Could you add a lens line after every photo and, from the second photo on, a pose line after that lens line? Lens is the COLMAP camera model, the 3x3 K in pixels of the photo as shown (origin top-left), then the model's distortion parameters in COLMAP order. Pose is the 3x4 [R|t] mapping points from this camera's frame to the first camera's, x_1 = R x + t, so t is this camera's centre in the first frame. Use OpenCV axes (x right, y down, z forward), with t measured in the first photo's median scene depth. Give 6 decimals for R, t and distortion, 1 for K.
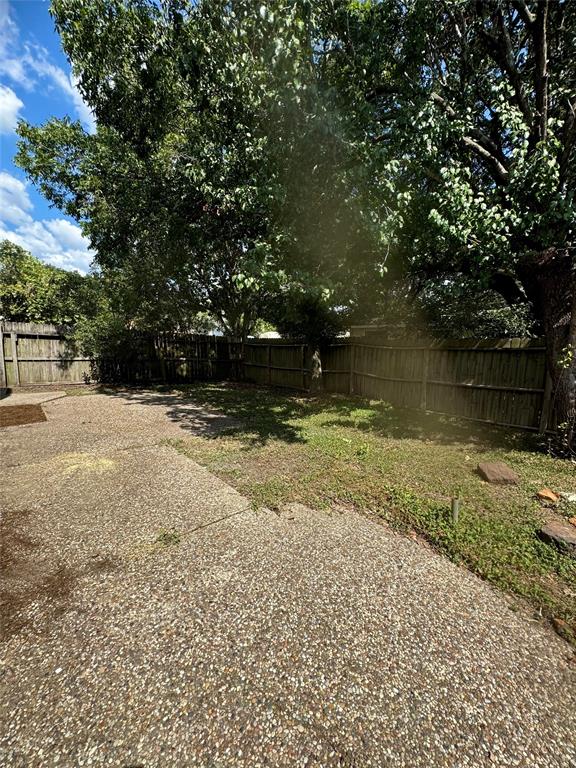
lens RADIAL K [[304.1, 0, 287.6], [0, 304.1, 386.6], [0, 0, 1]] dist [-0.004590, 0.000780]
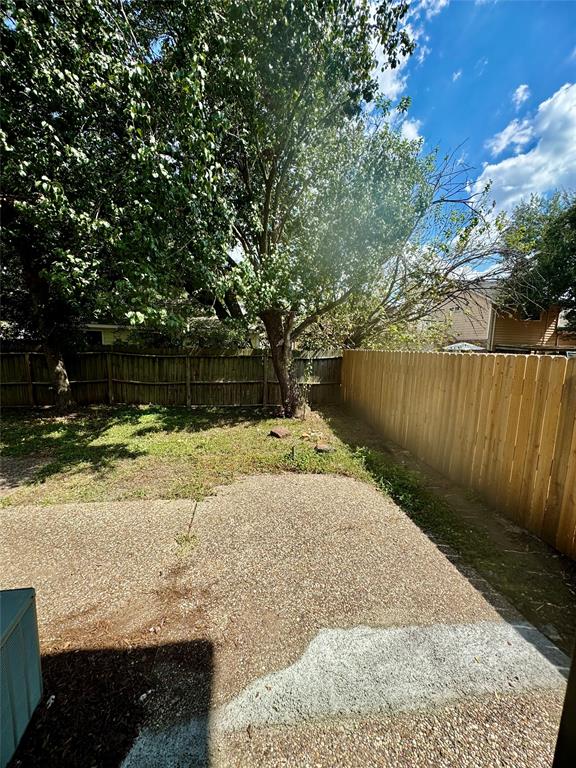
lens RADIAL K [[304.1, 0, 287.4], [0, 304.1, 381.8], [0, 0, 1]] dist [-0.004590, 0.000780]
pose [[0.557538, -0.111452, 0.822636, -0.543393], [0.104821, 0.992467, 0.063419, -0.091062], [-0.823507, 0.050870, 0.565021, -0.050200]]
